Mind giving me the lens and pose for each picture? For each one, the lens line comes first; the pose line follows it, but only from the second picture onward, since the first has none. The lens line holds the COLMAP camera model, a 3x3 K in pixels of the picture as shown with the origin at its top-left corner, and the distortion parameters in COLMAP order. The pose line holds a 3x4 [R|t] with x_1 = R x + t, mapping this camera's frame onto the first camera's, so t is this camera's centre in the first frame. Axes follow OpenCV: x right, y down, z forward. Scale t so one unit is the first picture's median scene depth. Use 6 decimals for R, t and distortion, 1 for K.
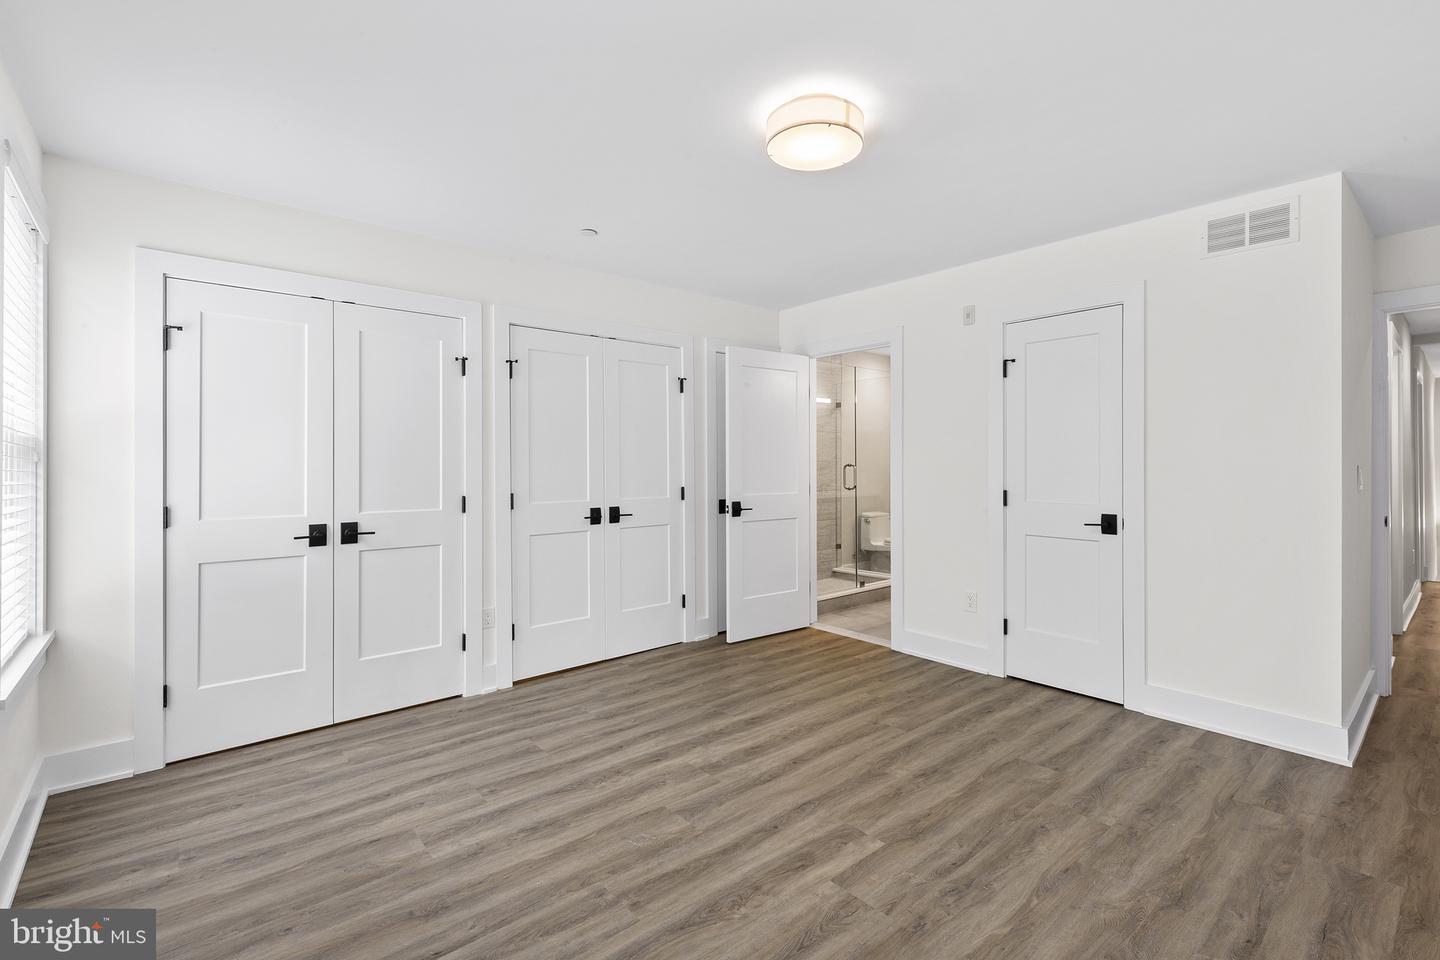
lens RADIAL K [[645.4, 0, 712.5], [0, 645.4, 476.5], [0, 0, 1]] dist [-0.000155, -0.000116]
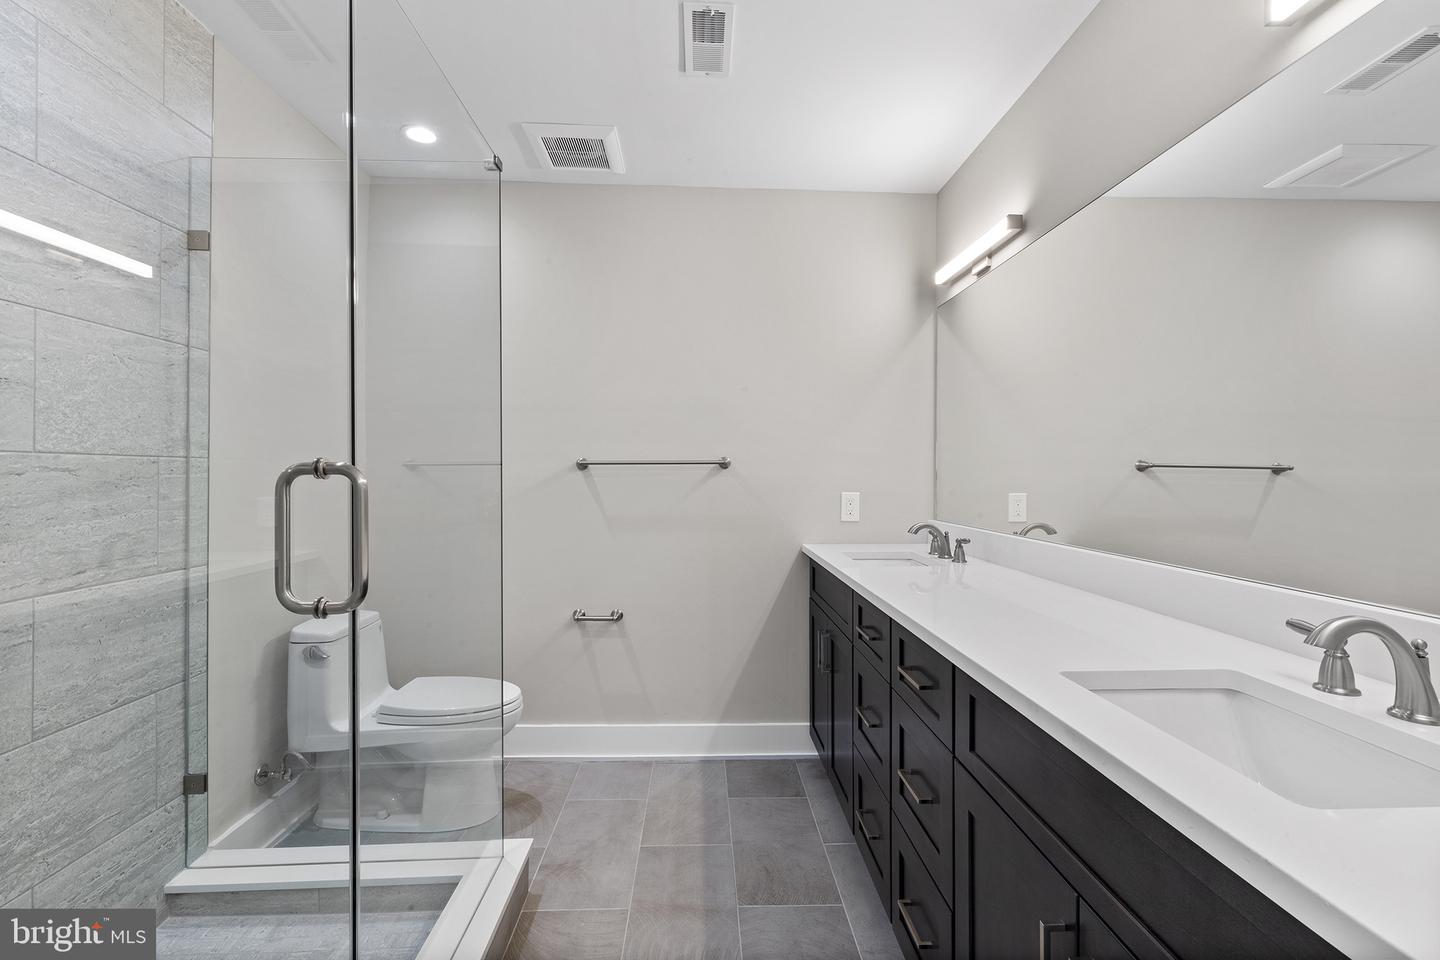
lens RADIAL K [[645.4, 0, 712.5], [0, 645.4, 476.5], [0, 0, 1]] dist [-0.000155, -0.000116]
pose [[0.622903, 0.009371, 0.782243, 0.122601], [-0.002998, 0.999950, -0.009591, -0.010896], [-0.782293, 0.003629, 0.622900, 0.682726]]
